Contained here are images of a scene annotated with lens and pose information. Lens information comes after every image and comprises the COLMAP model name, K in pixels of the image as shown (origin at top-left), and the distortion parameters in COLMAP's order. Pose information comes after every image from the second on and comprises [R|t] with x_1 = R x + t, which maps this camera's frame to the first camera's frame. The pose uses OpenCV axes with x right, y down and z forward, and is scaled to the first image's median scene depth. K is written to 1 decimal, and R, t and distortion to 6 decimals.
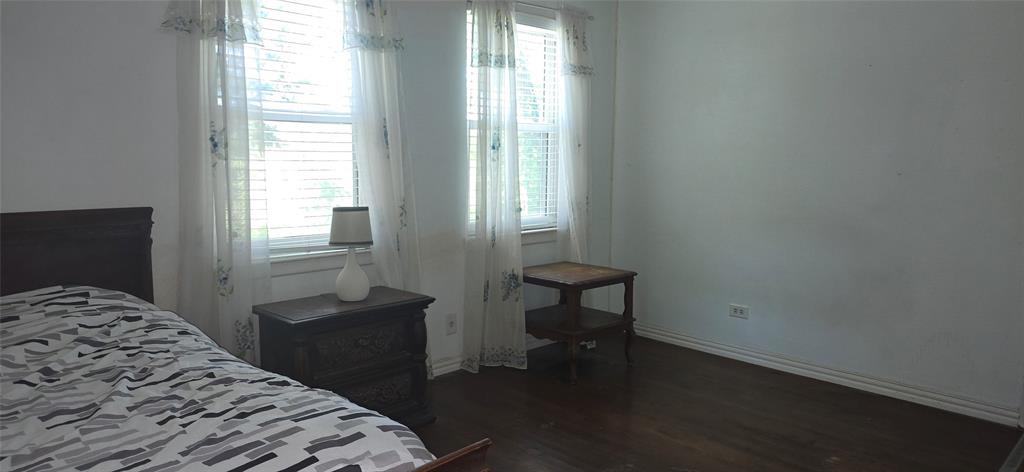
lens RADIAL K [[688.6, 0, 512.0], [0, 688.6, 236.0], [0, 0, 1]] dist [0.000641, -0.001126]
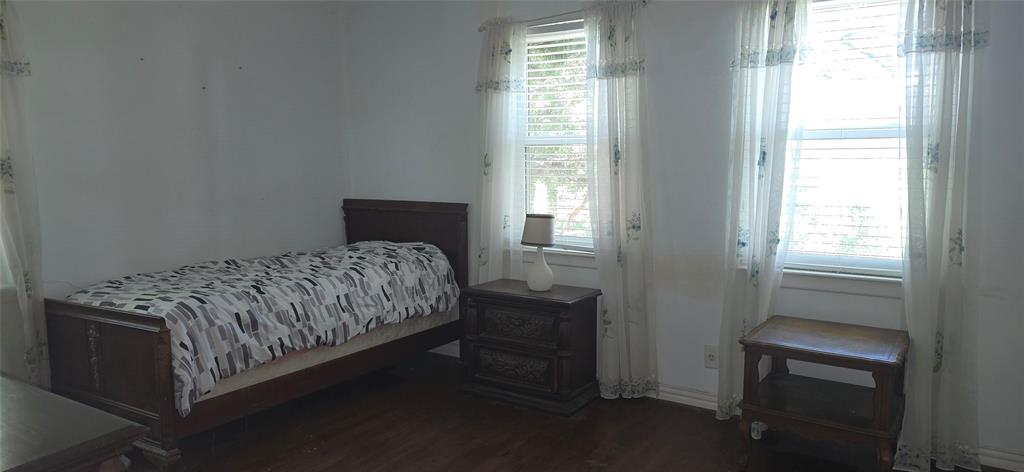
lens RADIAL K [[577.6, 0, 515.7], [0, 577.6, 220.9], [0, 0, 1]] dist [-0.000164, -0.000486]
pose [[0.272114, 0.082748, -0.958700, 0.650436], [-0.114962, 0.991956, 0.052988, -0.071506], [0.955373, 0.095796, 0.279438, 0.606550]]
